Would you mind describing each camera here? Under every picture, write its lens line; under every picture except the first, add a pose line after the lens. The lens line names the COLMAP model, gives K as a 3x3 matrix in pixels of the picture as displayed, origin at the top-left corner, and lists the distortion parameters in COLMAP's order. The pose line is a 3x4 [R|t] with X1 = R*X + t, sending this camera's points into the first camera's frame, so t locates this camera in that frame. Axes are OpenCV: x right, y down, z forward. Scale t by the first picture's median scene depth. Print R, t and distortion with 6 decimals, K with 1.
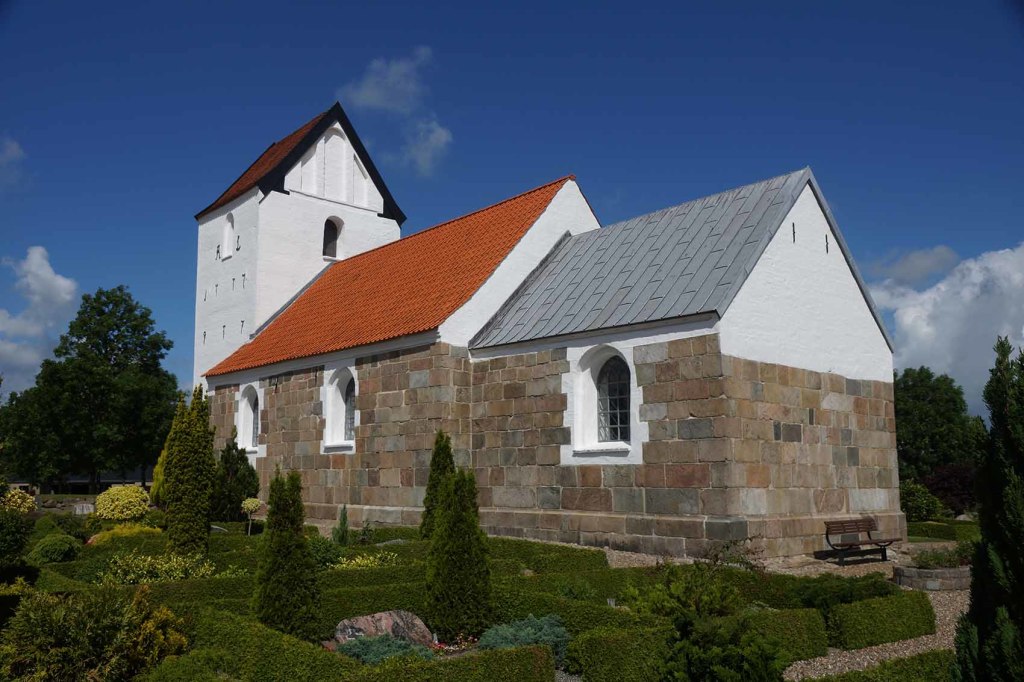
lens RADIAL K [[885.2, 0, 511.6], [0, 885.2, 341.5], [0, 0, 1]] dist [0.011295, 0.003944]
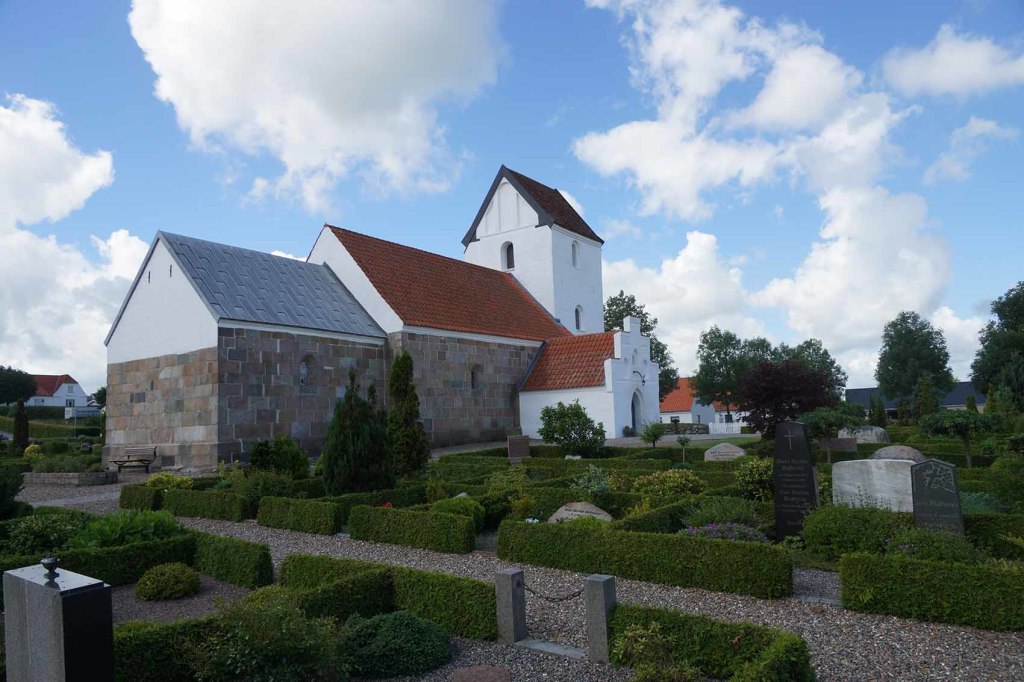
lens RADIAL K [[699.0, 0, 511.2], [0, 699.0, 342.0], [0, 0, 1]] dist [0.002617, 0.000307]
pose [[0.229498, -0.131988, -0.964318, 1.613226], [0.191509, 0.977518, -0.088218, 0.227709], [0.954283, -0.164429, 0.249615, 1.212967]]
